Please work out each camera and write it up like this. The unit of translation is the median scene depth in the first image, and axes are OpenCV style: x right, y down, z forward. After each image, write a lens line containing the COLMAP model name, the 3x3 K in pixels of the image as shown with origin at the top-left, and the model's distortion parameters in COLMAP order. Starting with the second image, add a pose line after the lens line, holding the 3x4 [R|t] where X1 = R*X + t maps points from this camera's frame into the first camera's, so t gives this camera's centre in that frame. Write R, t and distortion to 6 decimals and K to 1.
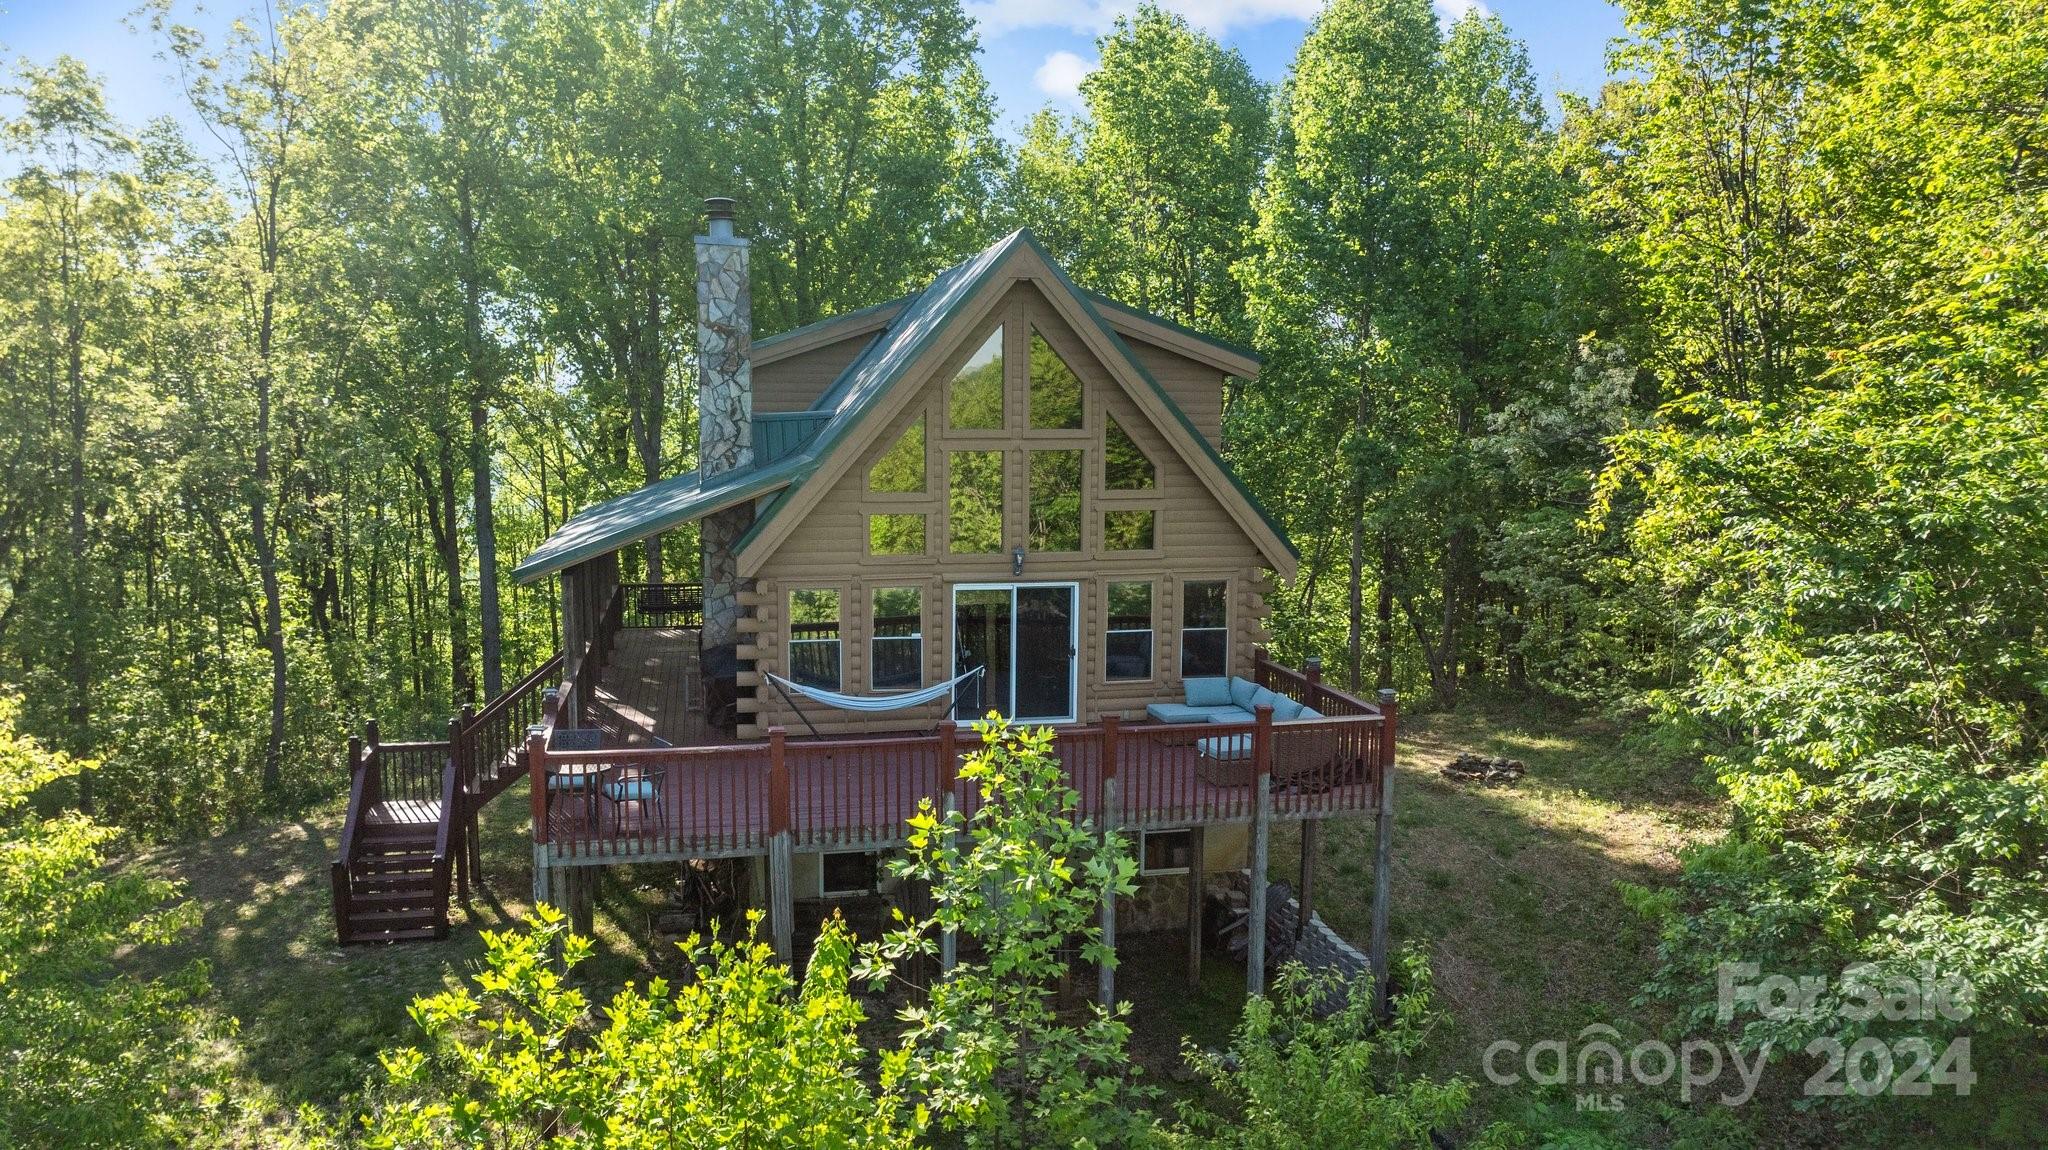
lens RADIAL K [[1466.3, 0, 1024.0], [0, 1466.3, 575.0], [0, 0, 1]] dist [-0.024754, -0.000710]
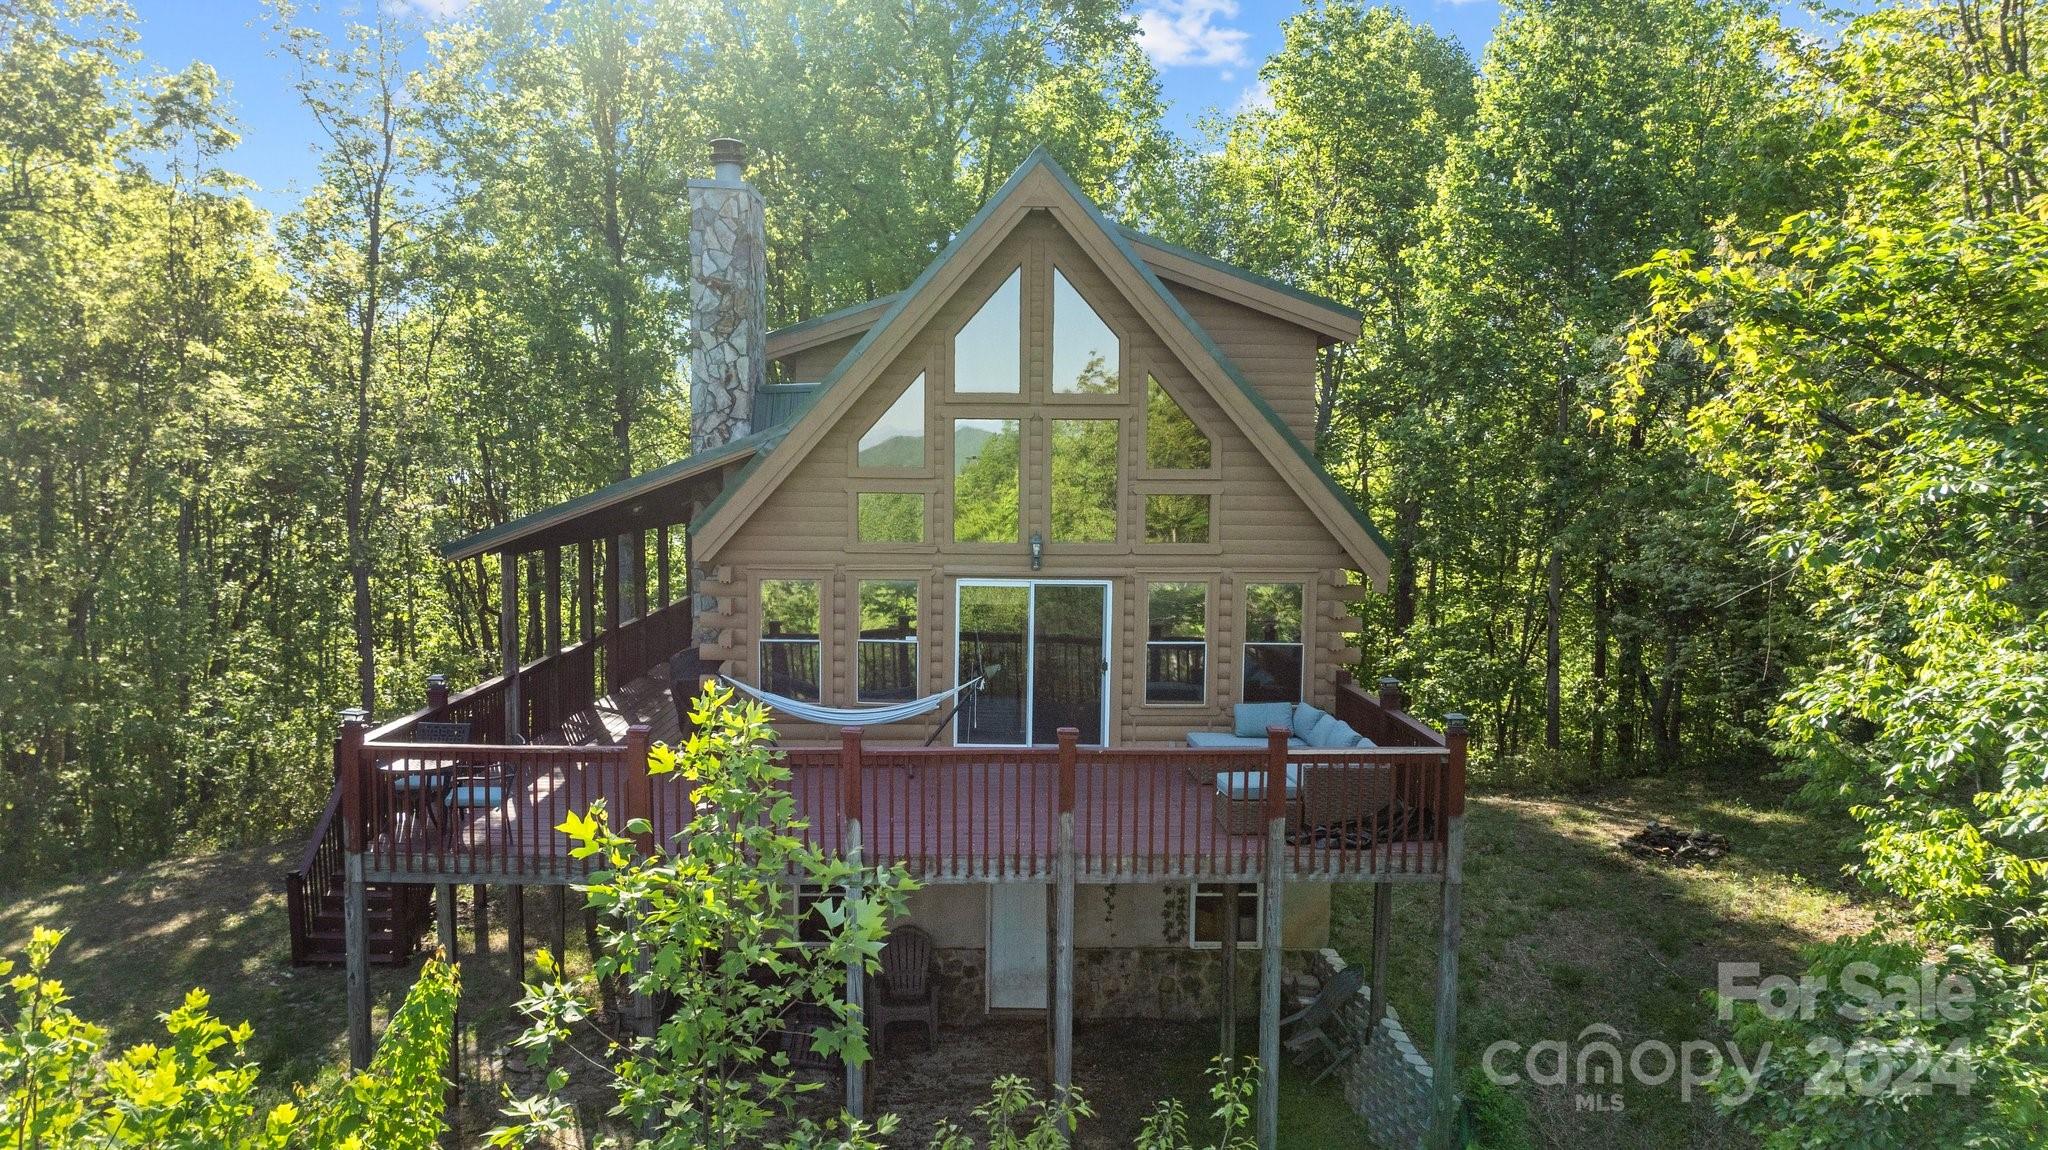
lens RADIAL K [[1466.3, 0, 1024.0], [0, 1466.3, 575.0], [0, 0, 1]] dist [-0.024754, -0.000710]
pose [[0.980699, 0.018033, -0.194689, 0.139392], [-0.026735, 0.998753, -0.042163, 0.035402], [0.193686, 0.046554, 0.979958, 0.176362]]
